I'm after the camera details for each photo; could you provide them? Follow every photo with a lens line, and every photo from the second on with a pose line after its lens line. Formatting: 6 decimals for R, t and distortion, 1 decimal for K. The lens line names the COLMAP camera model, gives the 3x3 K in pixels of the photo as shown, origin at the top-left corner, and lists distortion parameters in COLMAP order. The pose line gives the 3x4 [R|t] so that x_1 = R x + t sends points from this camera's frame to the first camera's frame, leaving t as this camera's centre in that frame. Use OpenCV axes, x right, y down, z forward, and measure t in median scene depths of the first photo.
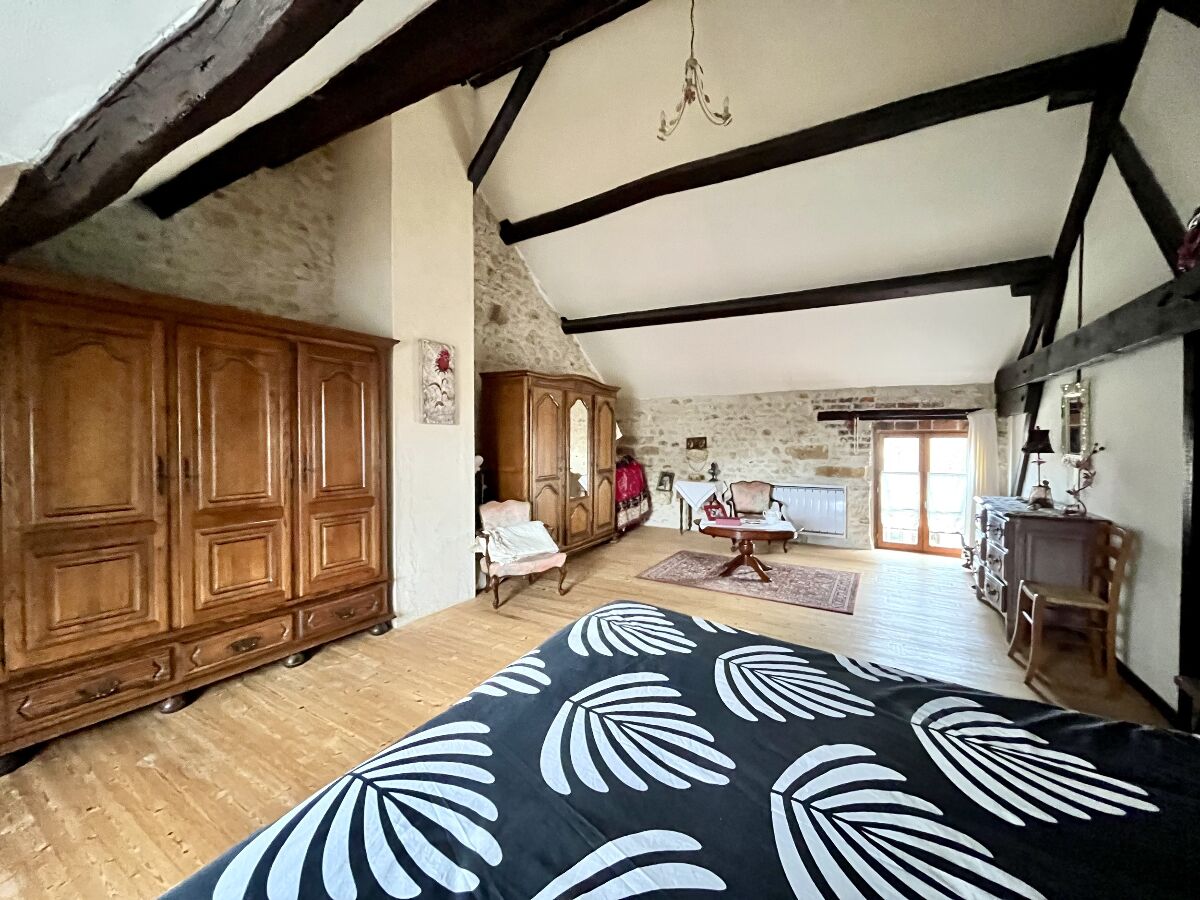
lens RADIAL K [[482.9, 0, 601.0], [0, 482.9, 447.7], [0, 0, 1]] dist [-0.002682, 0.000365]
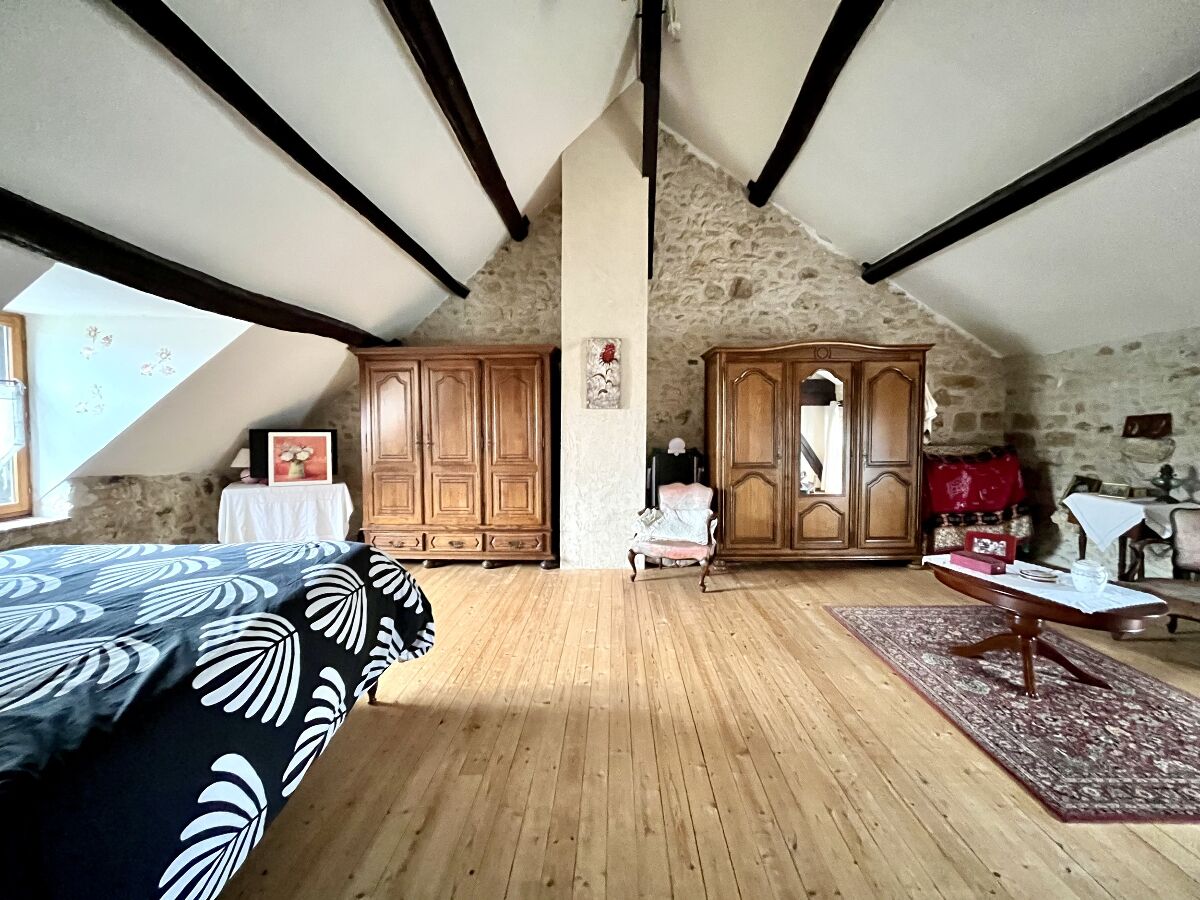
lens RADIAL K [[482.9, 0, 601.8], [0, 482.9, 447.9], [0, 0, 1]] dist [-0.002682, 0.000365]
pose [[0.484344, 0.036428, -0.874119, 0.483466], [-0.010693, 0.999305, 0.035720, 0.002308], [0.874812, -0.007953, 0.484397, 0.308008]]
